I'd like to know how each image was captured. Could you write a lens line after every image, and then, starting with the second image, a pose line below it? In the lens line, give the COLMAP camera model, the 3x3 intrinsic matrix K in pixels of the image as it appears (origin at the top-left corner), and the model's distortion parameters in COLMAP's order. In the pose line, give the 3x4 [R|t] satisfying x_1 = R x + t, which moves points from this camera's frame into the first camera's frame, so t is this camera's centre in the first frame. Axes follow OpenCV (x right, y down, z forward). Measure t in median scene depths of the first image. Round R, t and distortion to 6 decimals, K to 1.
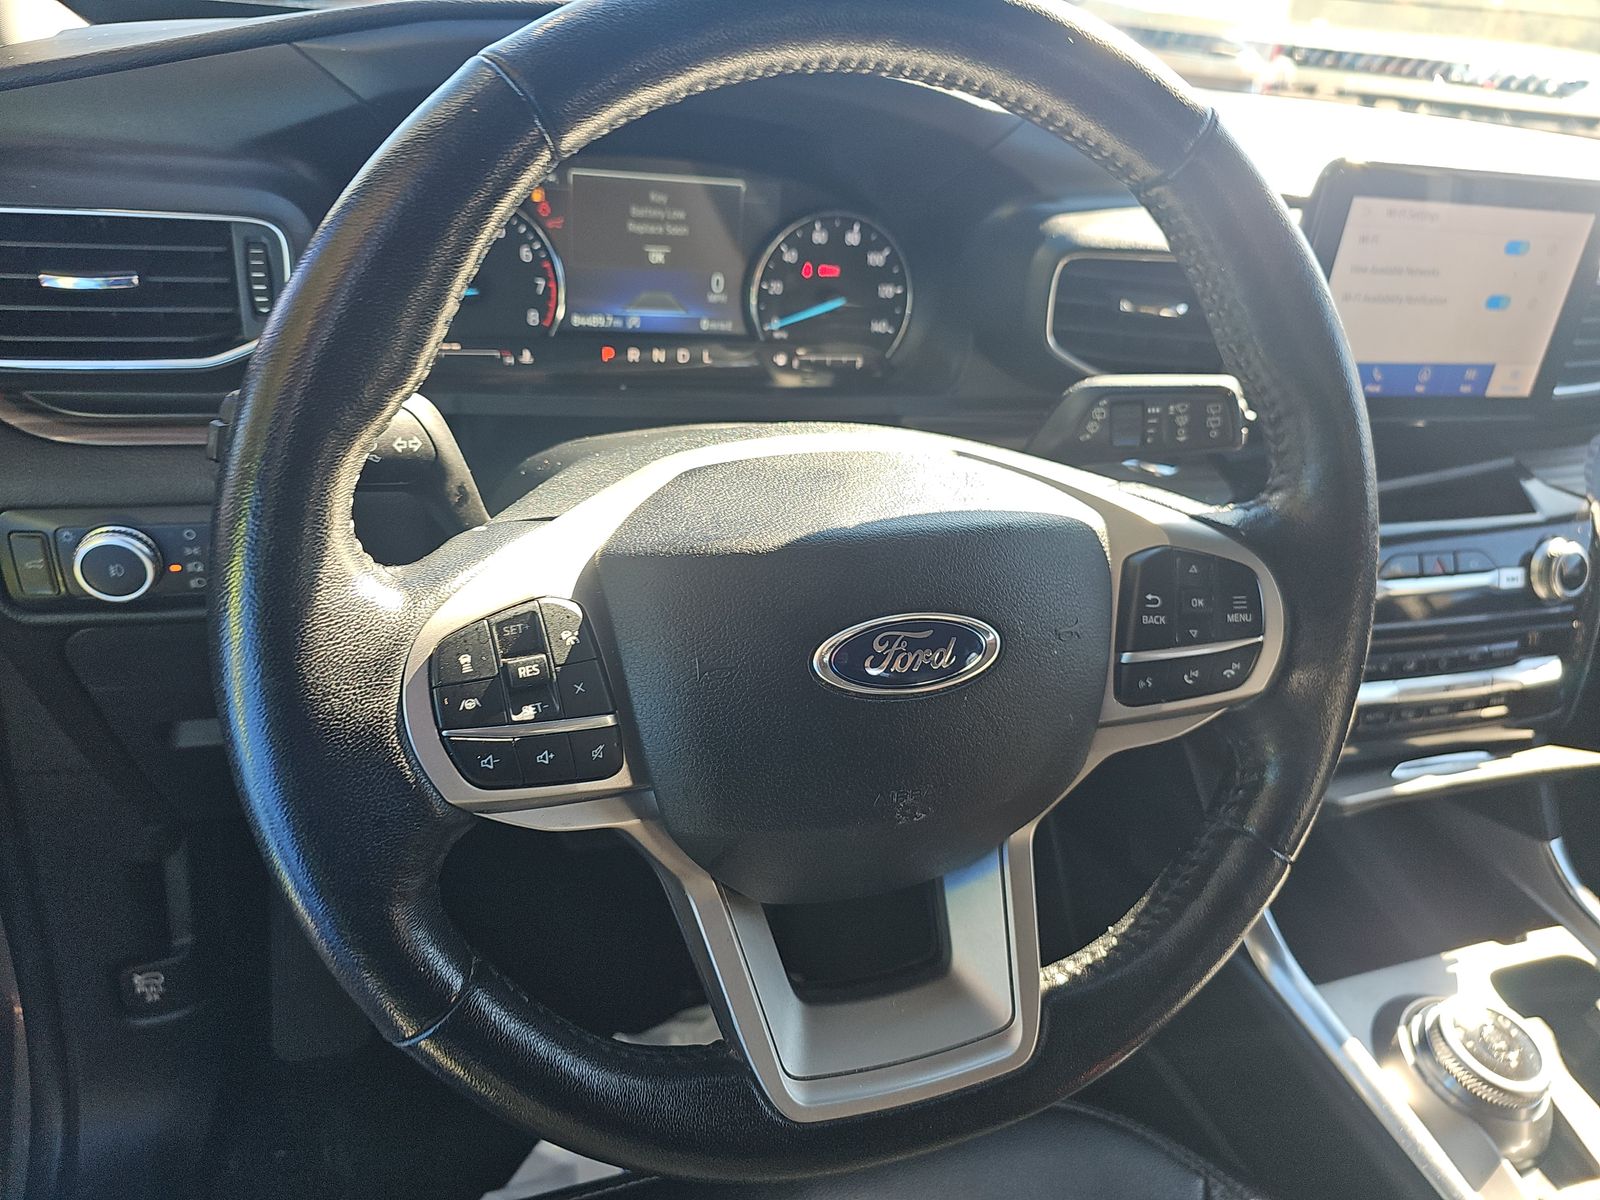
lens RADIAL K [[1093.1, 0, 768.6], [0, 1093.1, 613.5], [0, 0, 1]] dist [0.030309, -0.035892]
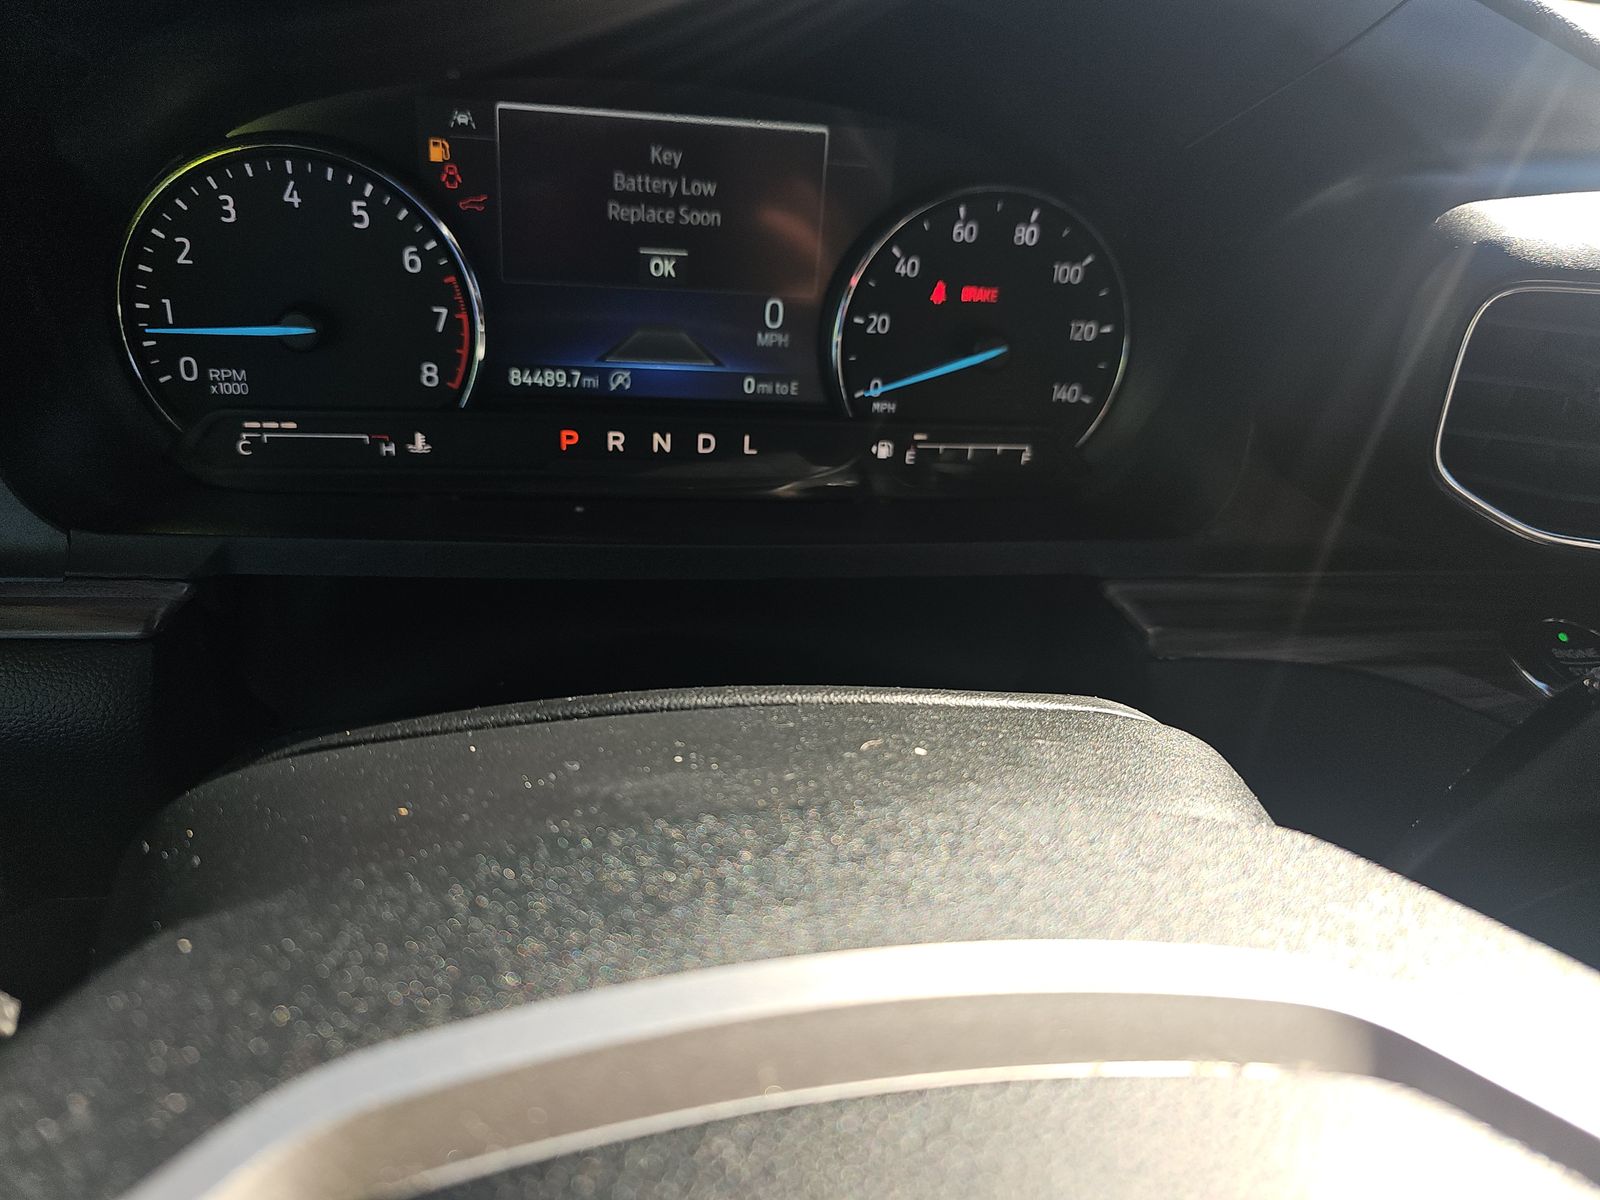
lens RADIAL K [[1093.1, 0, 784.5], [0, 1093.1, 614.7], [0, 0, 1]] dist [0.030309, -0.035892]
pose [[0.990391, 0.055618, -0.126619, 0.037893], [-0.052689, 0.998263, 0.026372, -0.164915], [0.127866, -0.019447, 0.991601, 0.449912]]
